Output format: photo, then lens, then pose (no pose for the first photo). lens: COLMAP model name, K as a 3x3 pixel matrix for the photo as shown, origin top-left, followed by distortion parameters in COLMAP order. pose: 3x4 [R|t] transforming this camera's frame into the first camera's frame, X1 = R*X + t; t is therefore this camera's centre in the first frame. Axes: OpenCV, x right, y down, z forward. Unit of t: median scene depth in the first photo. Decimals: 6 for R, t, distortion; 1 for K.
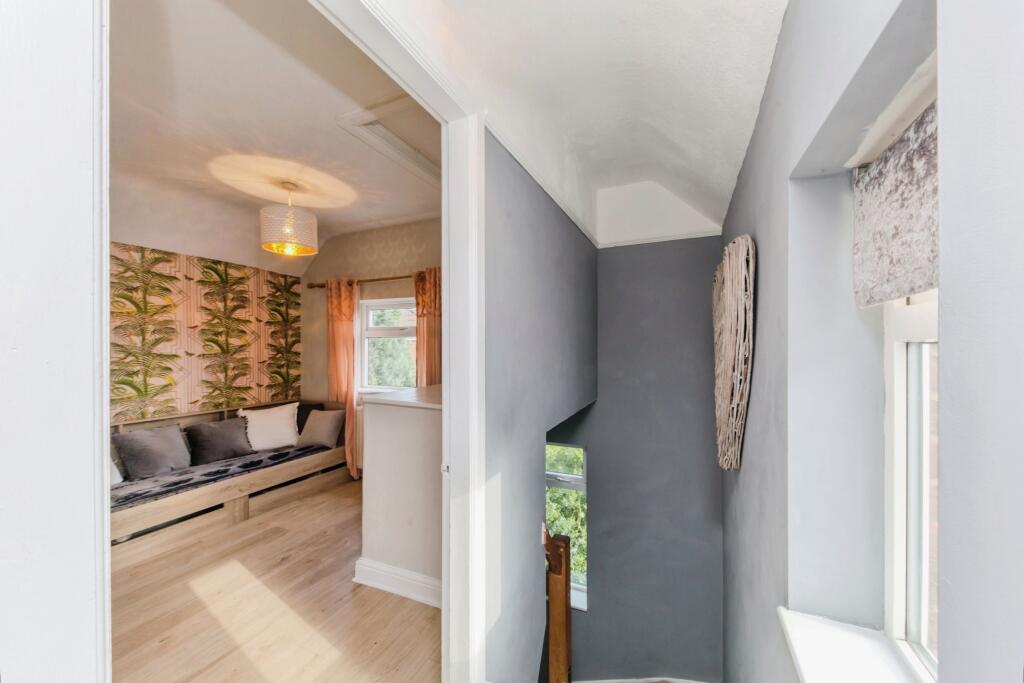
lens RADIAL K [[357.9, 0, 527.6], [0, 357.9, 343.4], [0, 0, 1]] dist [0.007030, -0.000174]
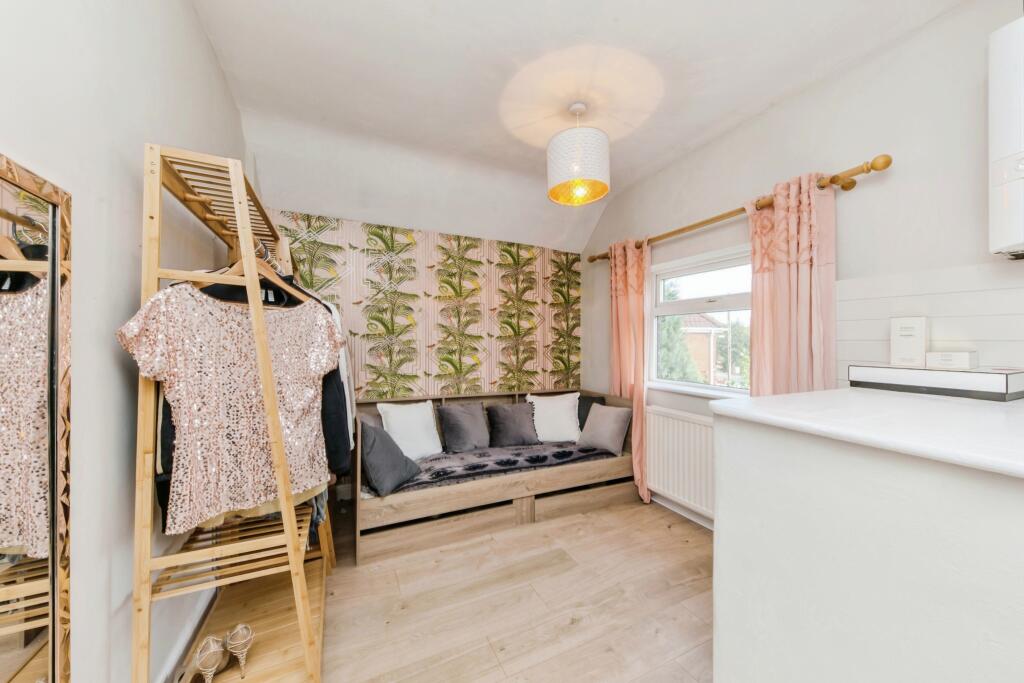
lens RADIAL K [[357.9, 0, 527.6], [0, 357.9, 343.4], [0, 0, 1]] dist [0.007030, -0.000174]
pose [[0.775001, 0.011332, -0.631858, -0.198584], [-0.003943, 0.999906, 0.013097, 0.035665], [0.631948, -0.007659, 0.774973, 0.259616]]
